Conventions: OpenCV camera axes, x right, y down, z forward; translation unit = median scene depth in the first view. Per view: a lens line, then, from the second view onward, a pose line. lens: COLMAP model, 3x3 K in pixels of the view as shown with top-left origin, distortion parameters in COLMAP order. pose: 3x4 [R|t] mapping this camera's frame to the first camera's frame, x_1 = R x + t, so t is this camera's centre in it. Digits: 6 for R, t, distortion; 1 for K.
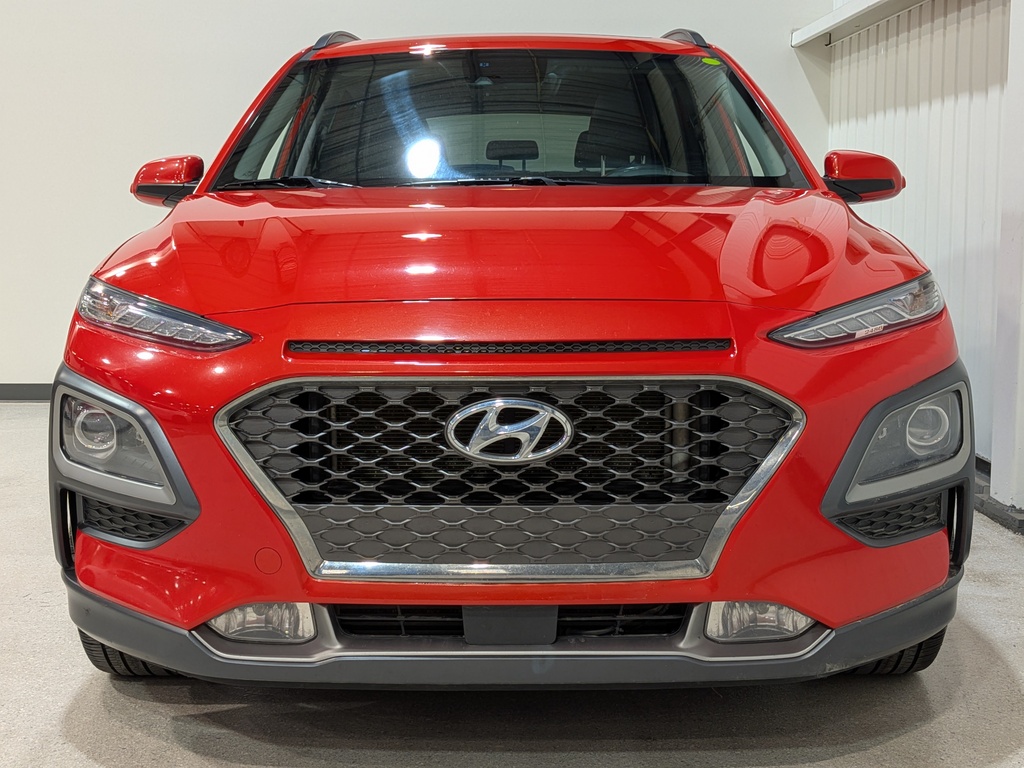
lens RADIAL K [[842.9, 0, 512.0], [0, 842.9, 384.0], [0, 0, 1]] dist [-0.079568, -0.000121]
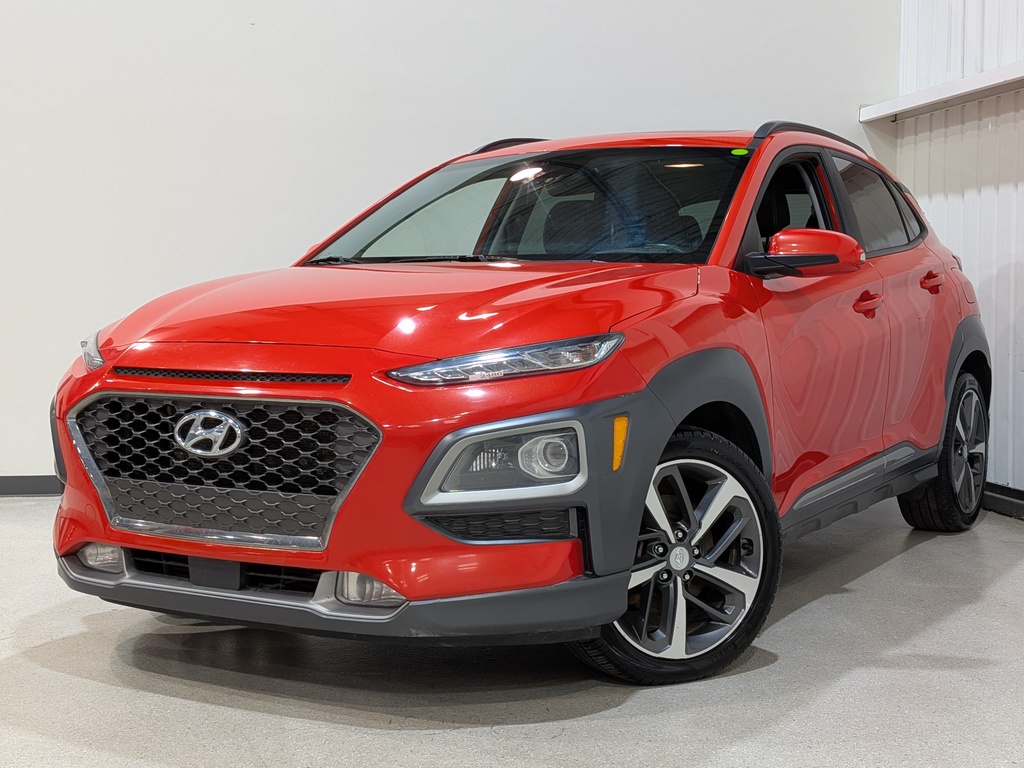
lens RADIAL K [[697.0, 0, 513.4], [0, 697.0, 397.5], [0, 0, 1]] dist [0.041699, -0.088420]
pose [[0.965634, 0.044621, -0.256046, 0.783052], [-0.052630, 0.998313, -0.024510, -0.003568], [0.254521, 0.037143, 0.966354, -0.016761]]
